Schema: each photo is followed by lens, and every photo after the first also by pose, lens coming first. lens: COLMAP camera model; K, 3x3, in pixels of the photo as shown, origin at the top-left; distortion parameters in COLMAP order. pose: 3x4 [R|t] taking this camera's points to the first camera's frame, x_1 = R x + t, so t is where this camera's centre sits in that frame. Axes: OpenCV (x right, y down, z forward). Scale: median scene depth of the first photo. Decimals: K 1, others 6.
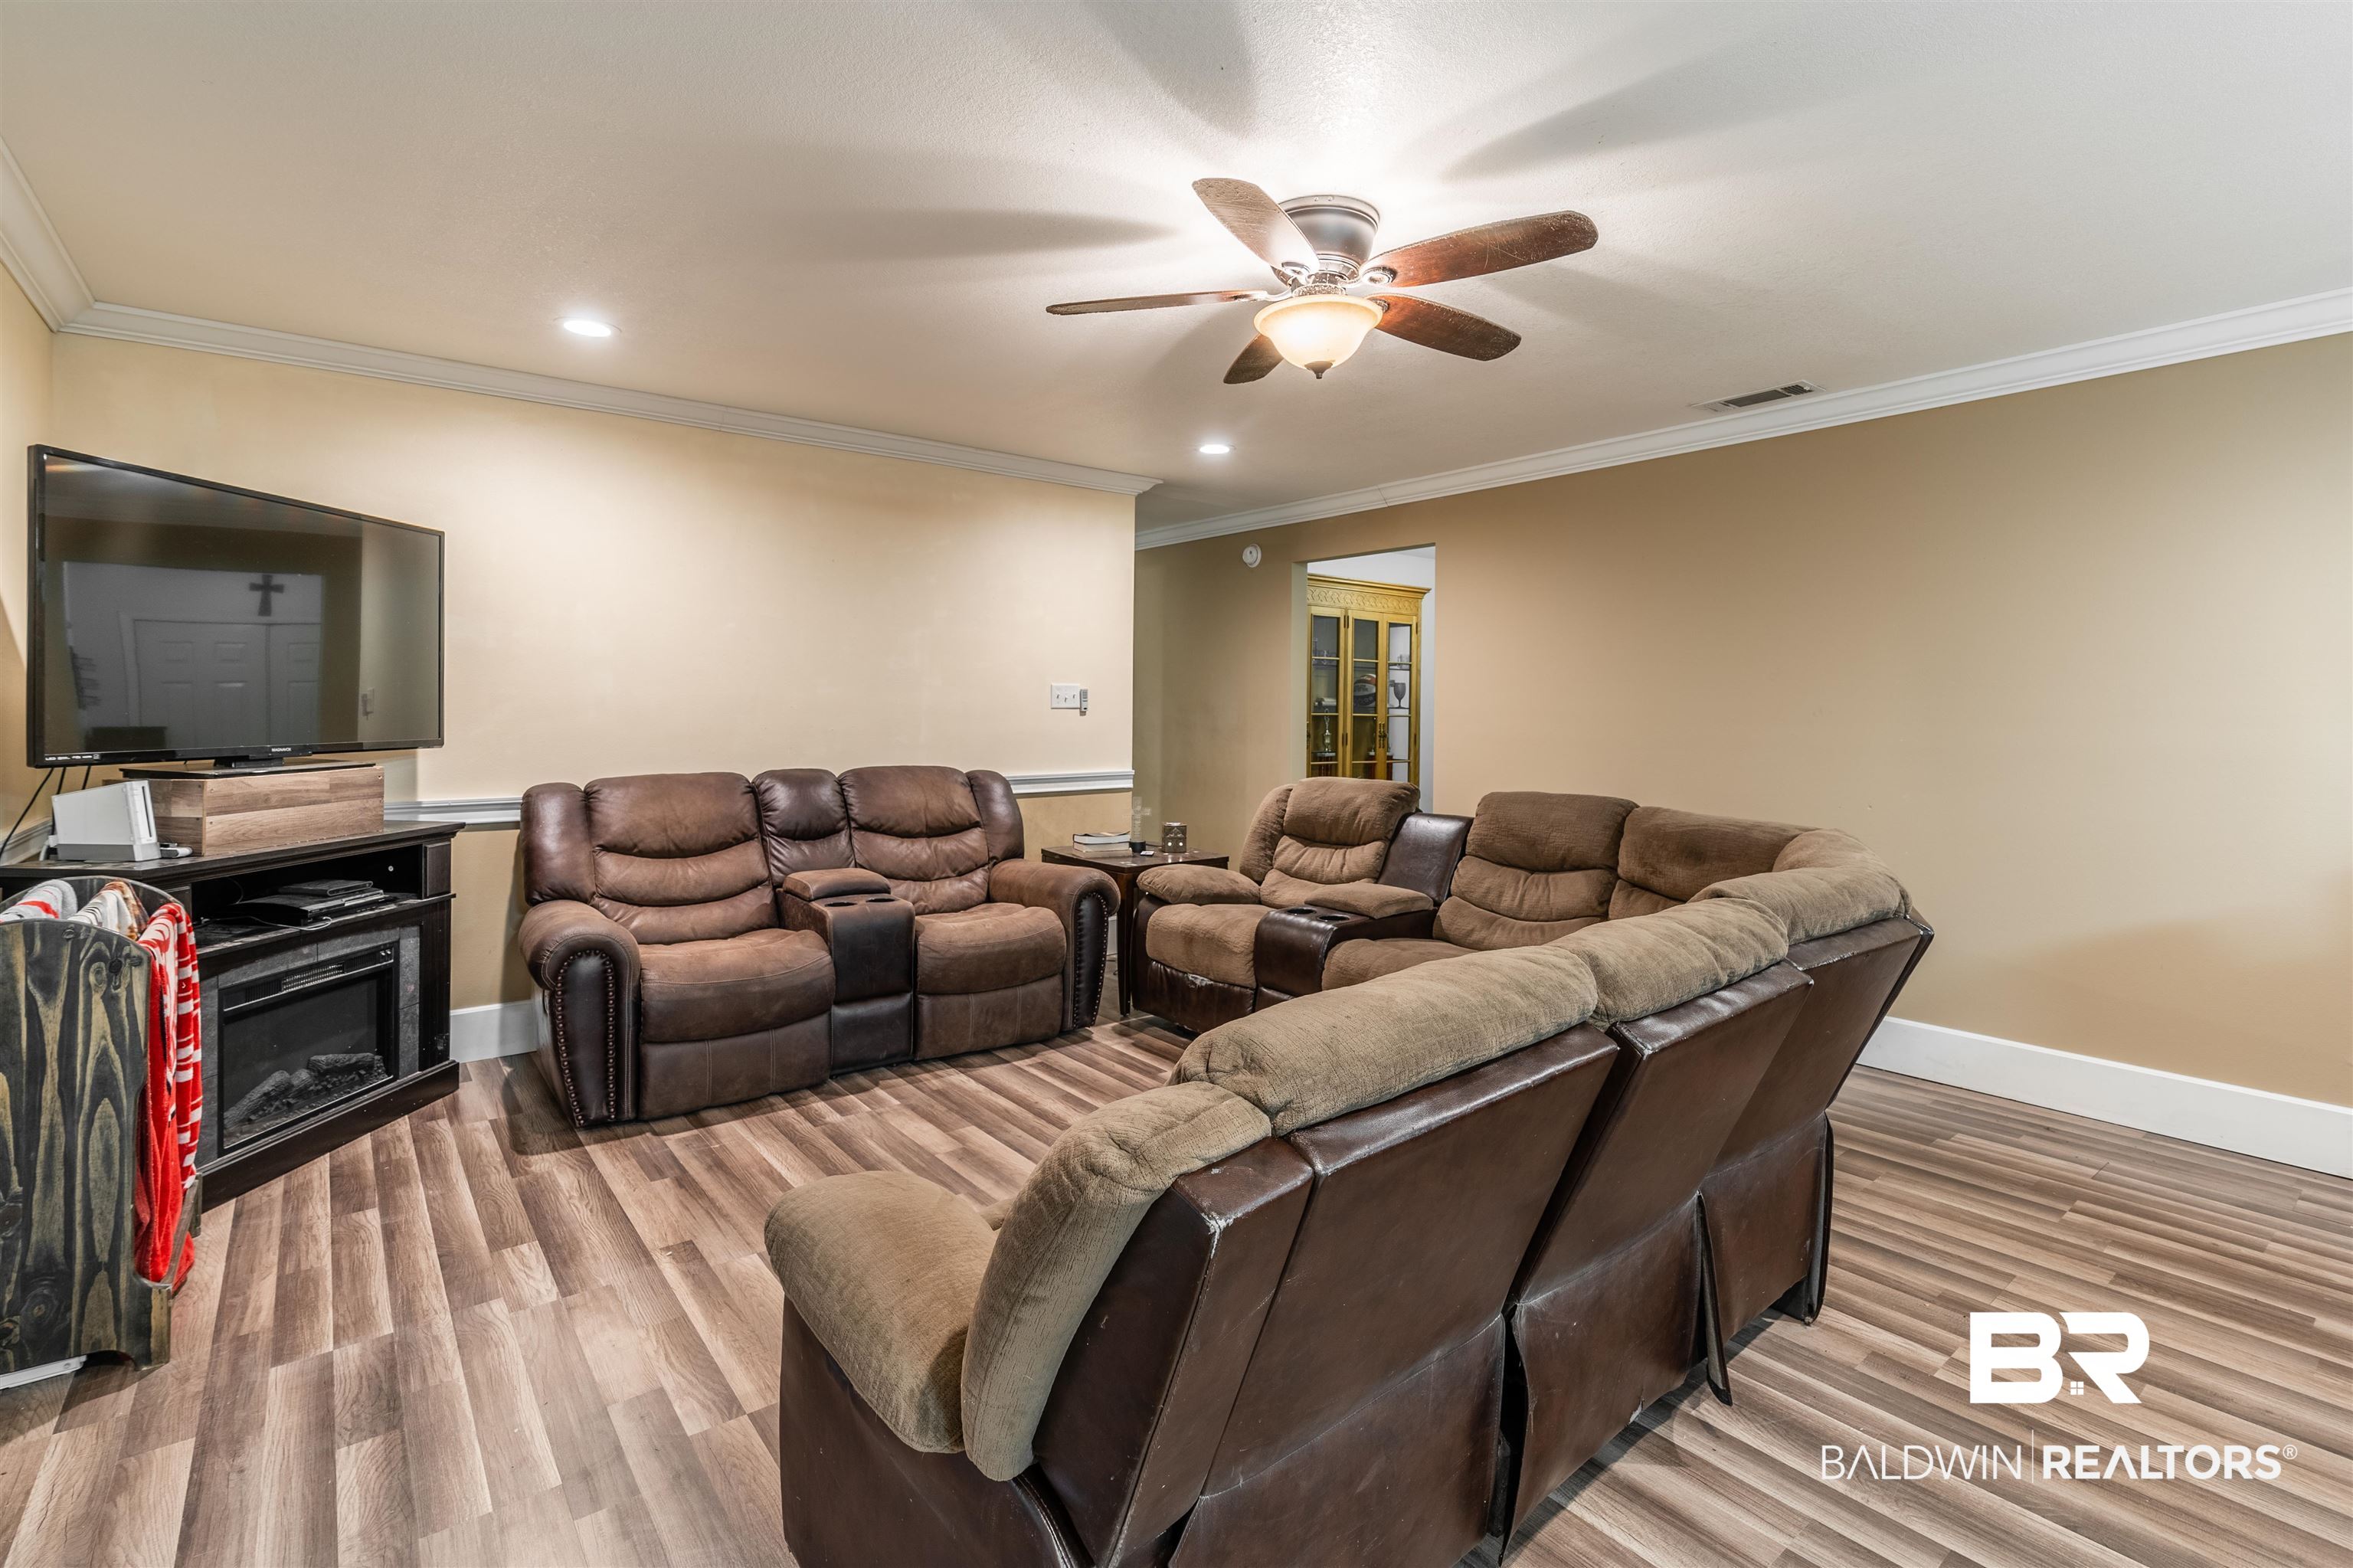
lens RADIAL K [[1125.6, 0, 1177.7], [0, 1125.6, 742.4], [0, 0, 1]] dist [-0.000705, 0.000602]
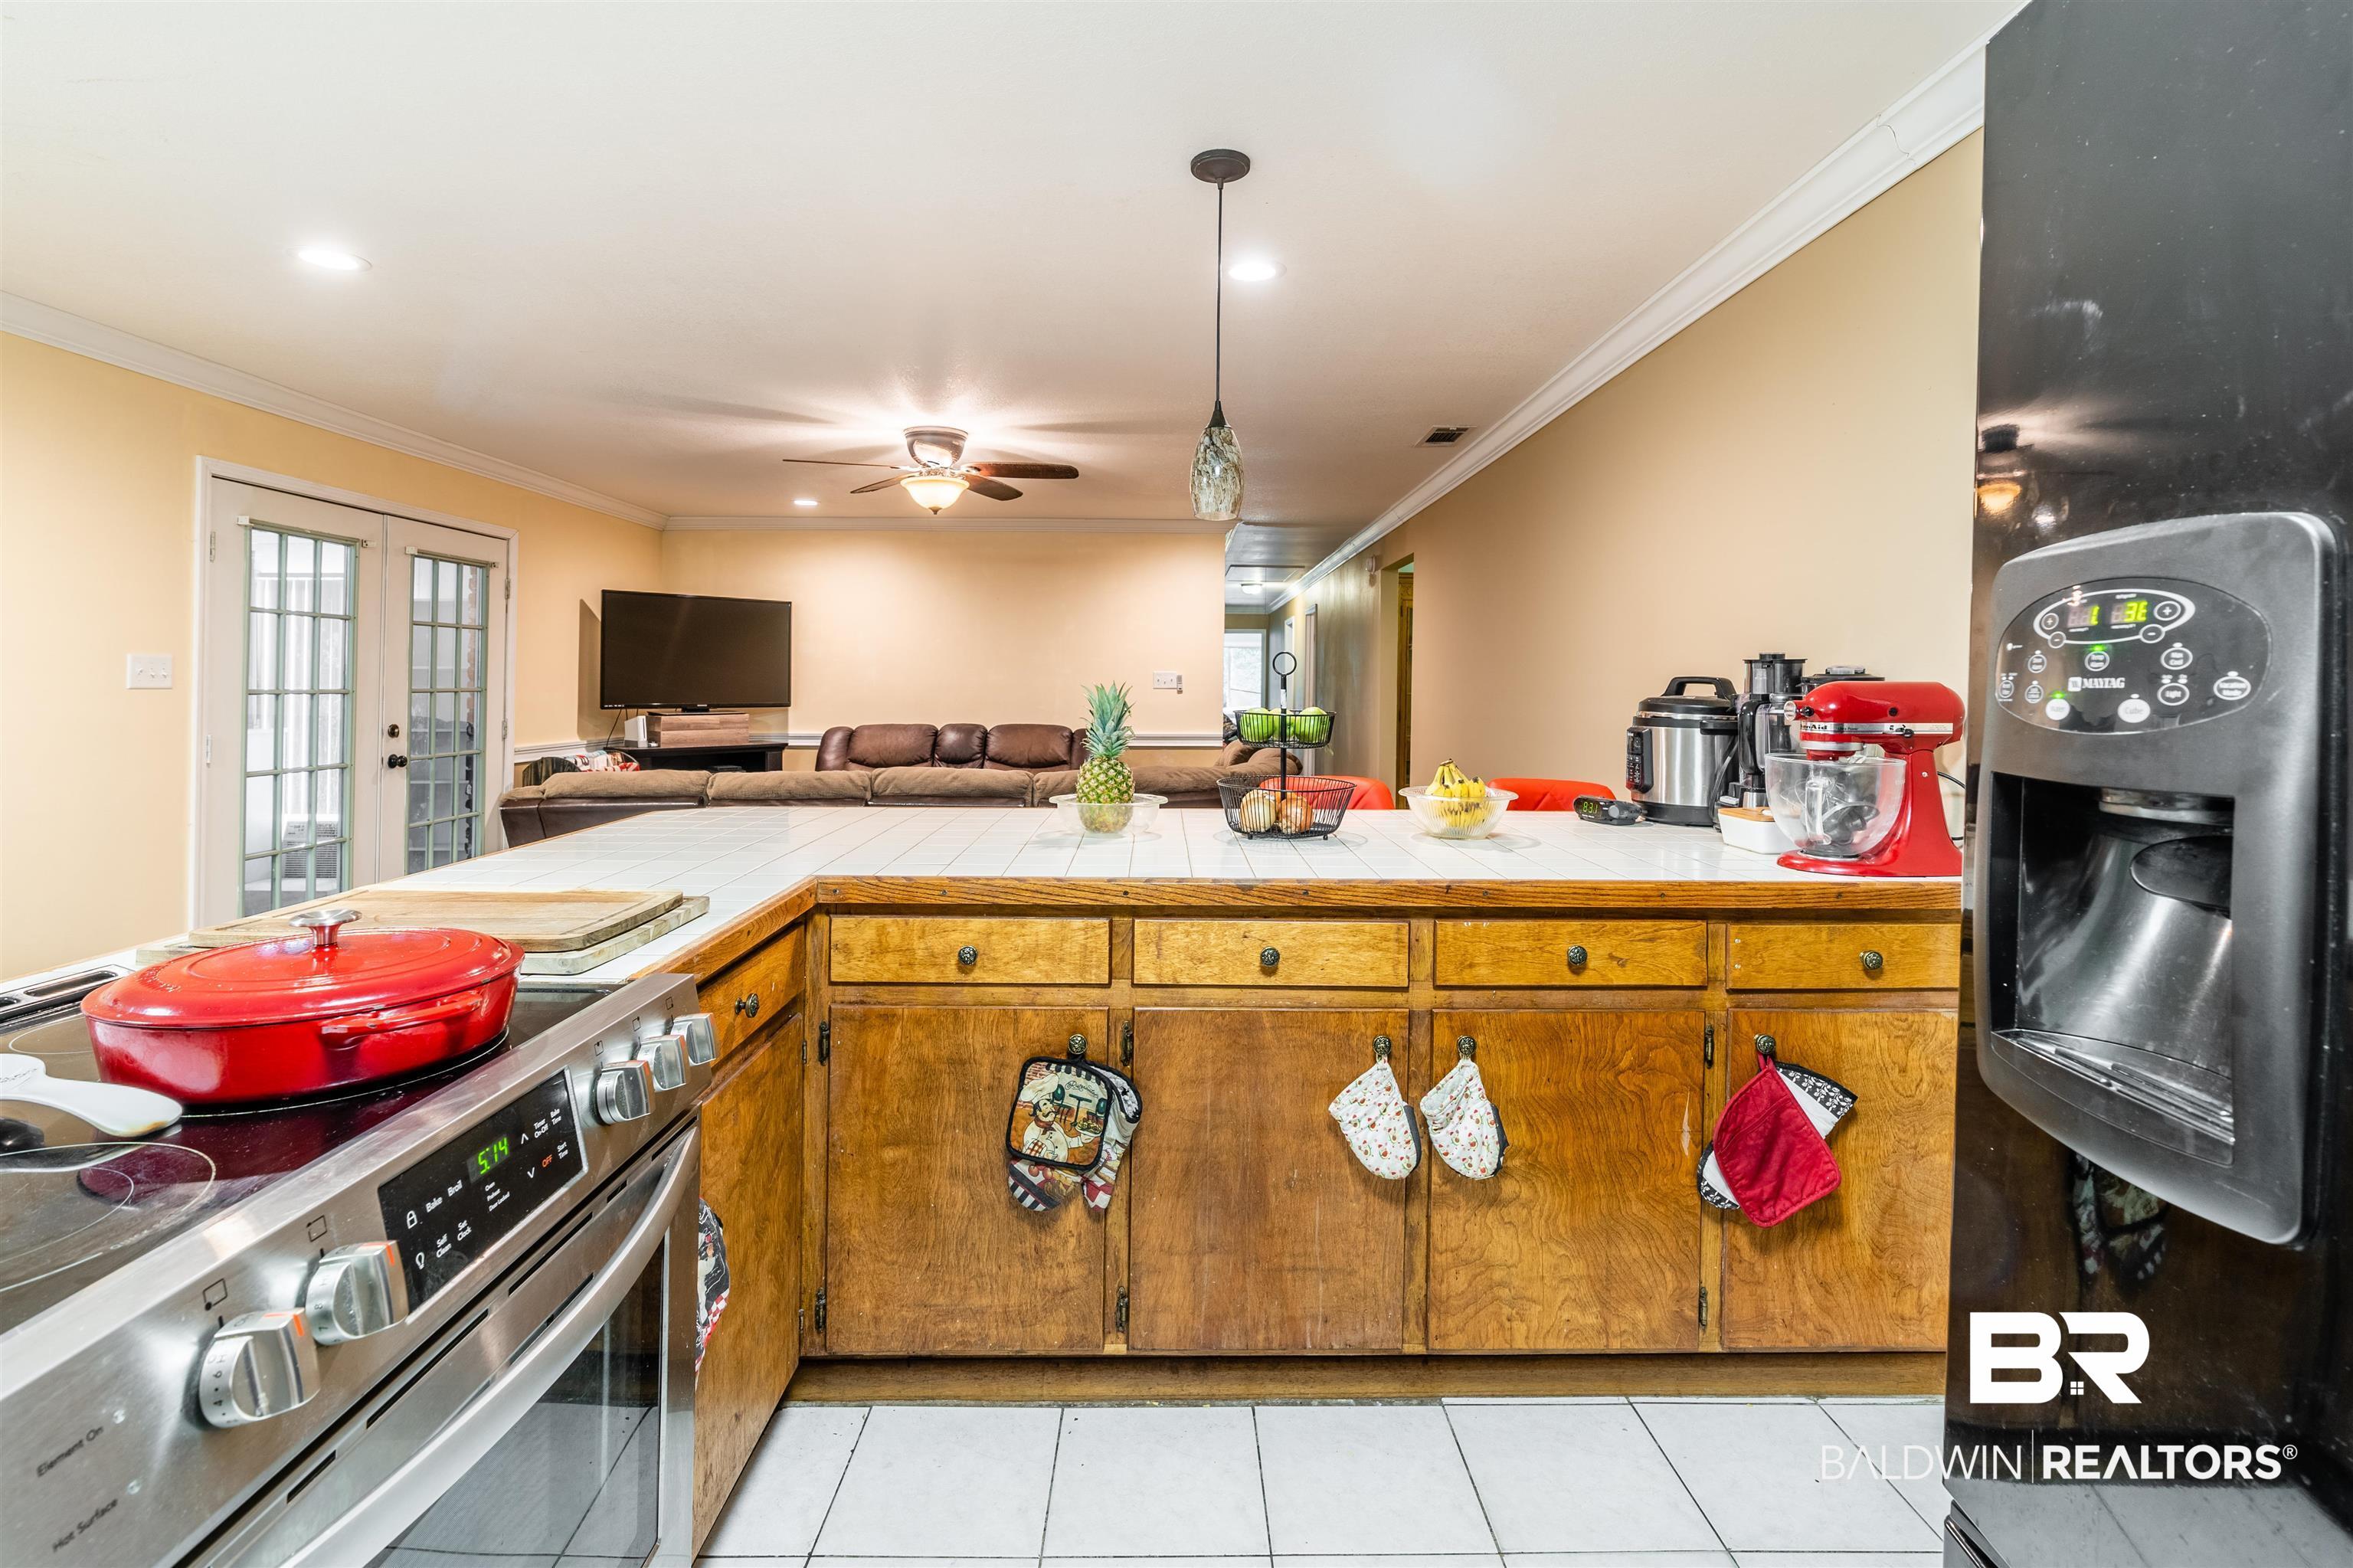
lens RADIAL K [[1122.9, 0, 1177.2], [0, 1122.9, 682.2], [0, 0, 1]] dist [-0.016087, 0.000028]
pose [[0.778285, -0.002005, -0.627908, 1.199729], [-0.020805, 0.999363, -0.028979, 0.004801], [0.627566, 0.035617, 0.777748, -0.154780]]
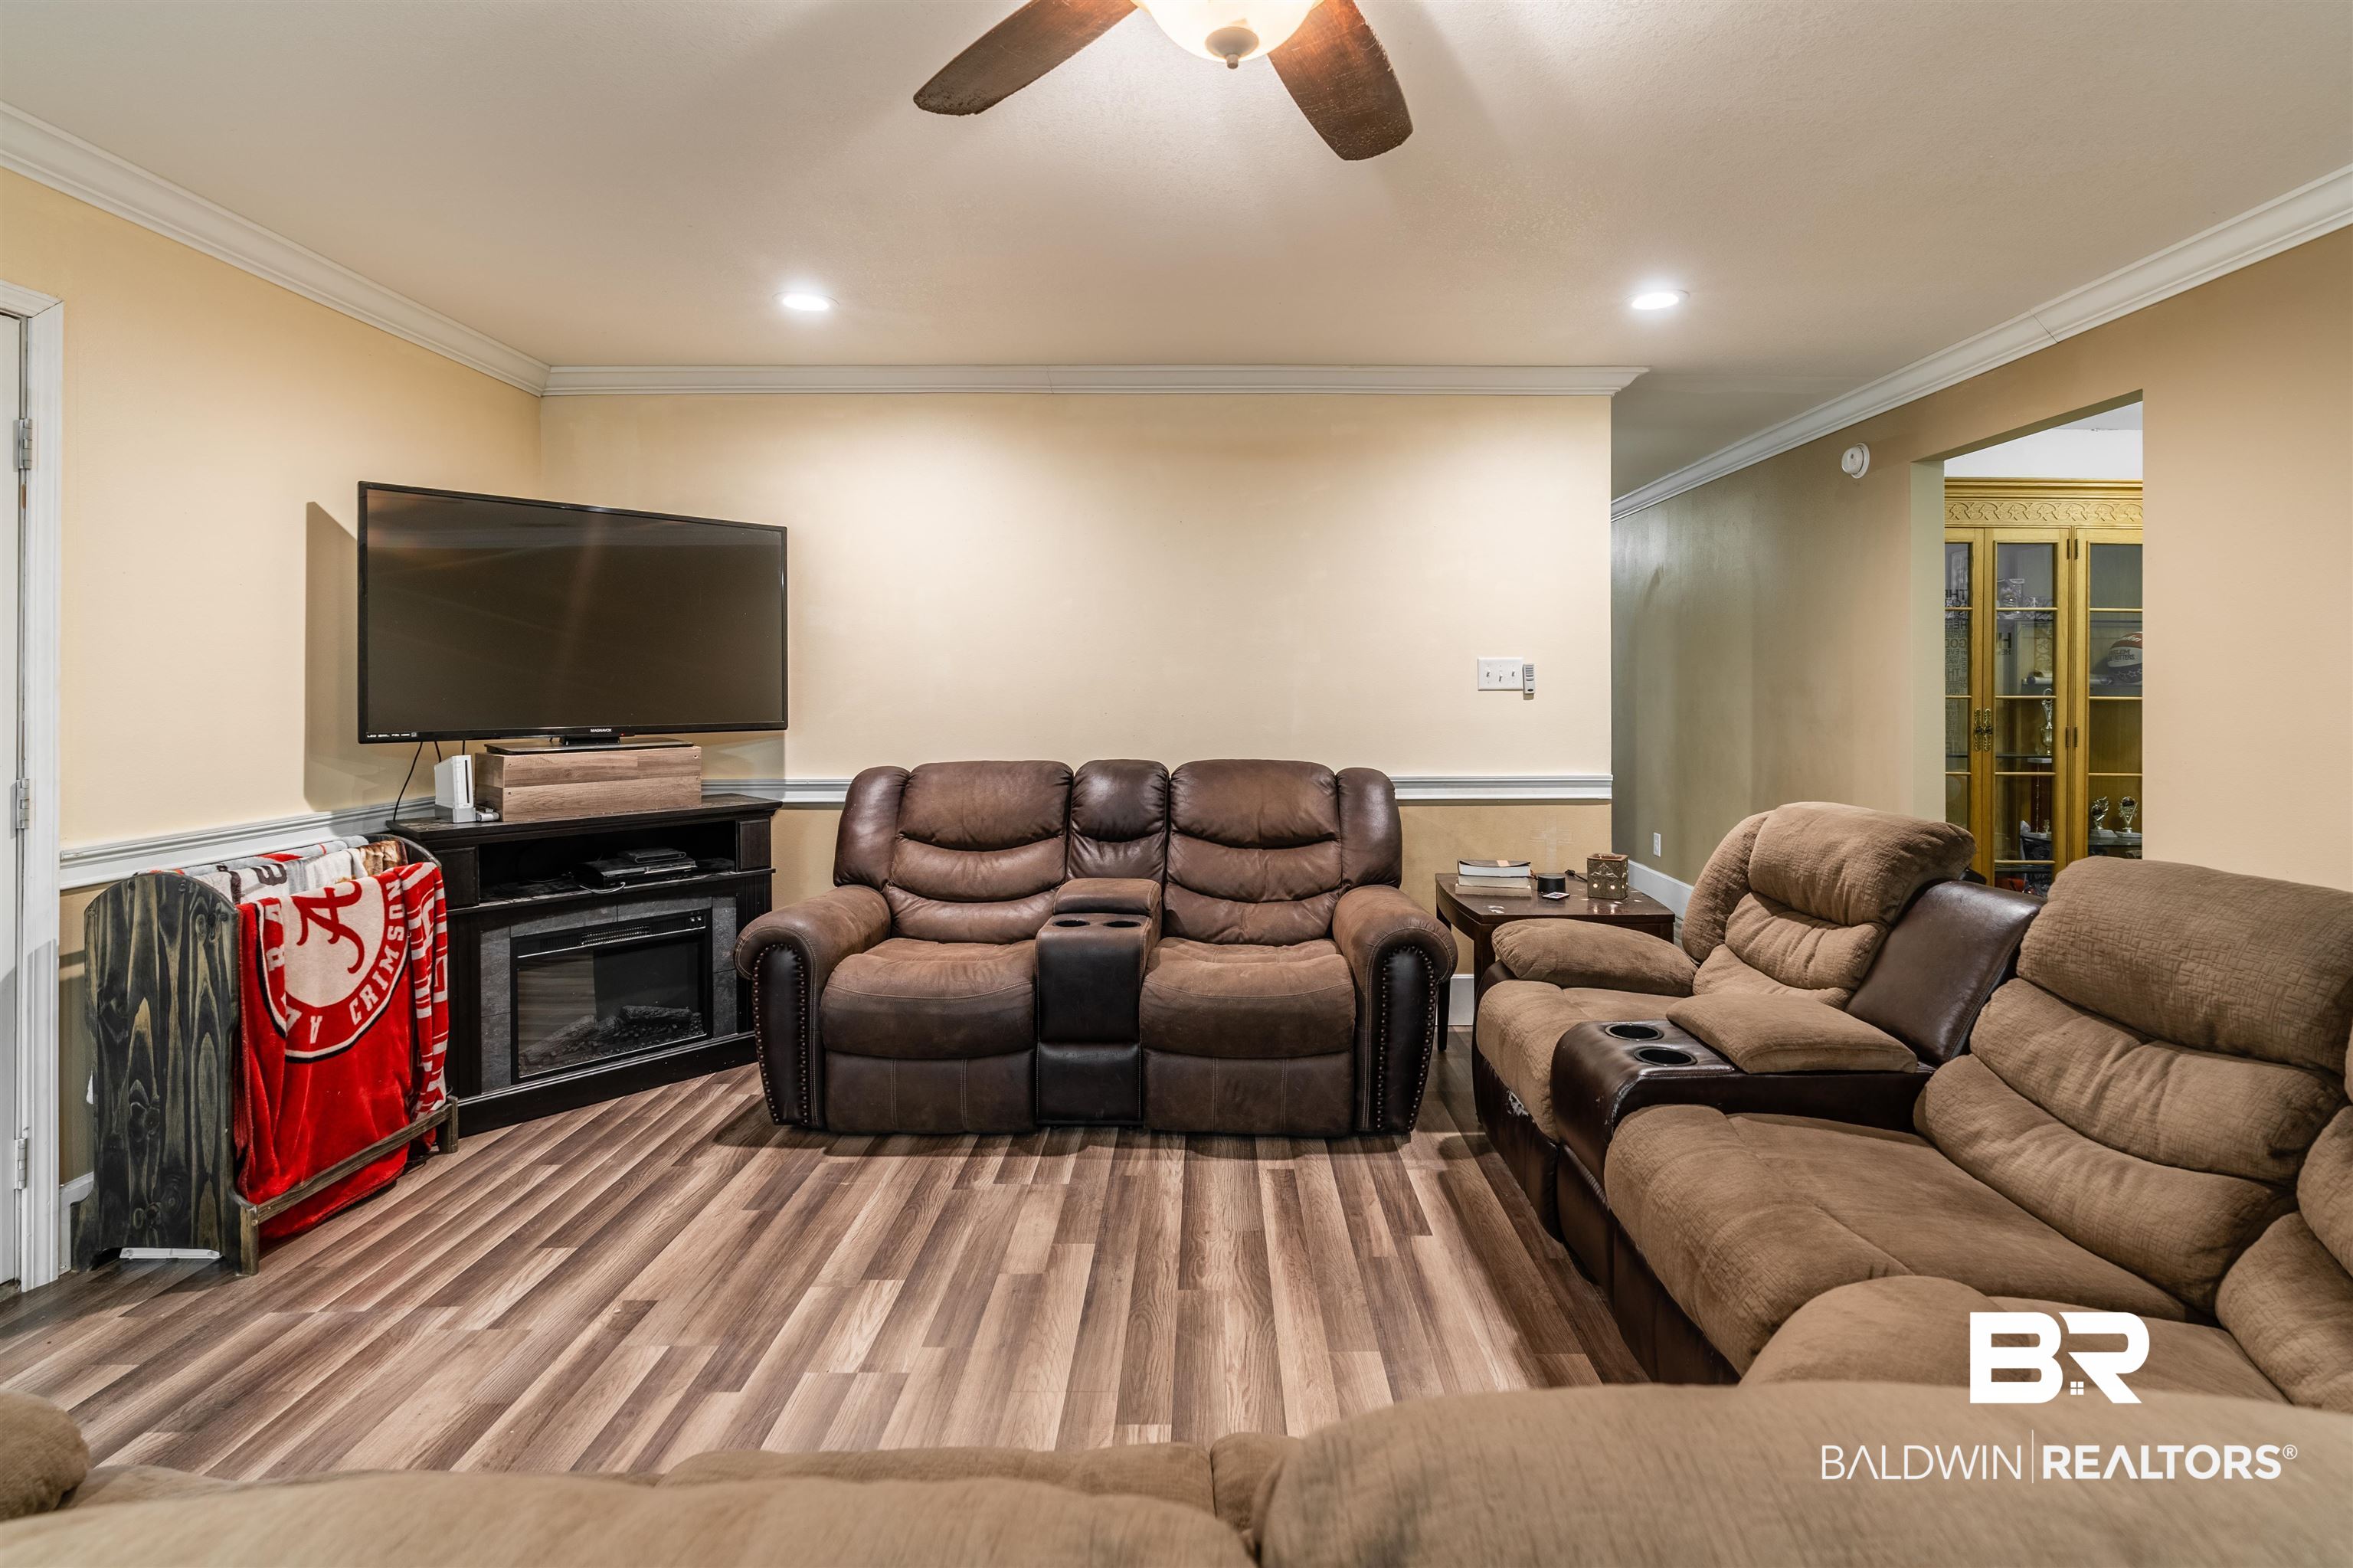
lens RADIAL K [[1123.8, 0, 1217.1], [0, 1123.8, 704.3], [0, 0, 1]] dist [-0.003854, 0.000049]
pose [[0.779800, 0.004358, -0.626013, 0.332479], [-0.014807, 0.999824, -0.011485, -0.013423], [0.625853, 0.018225, 0.779728, 0.430597]]
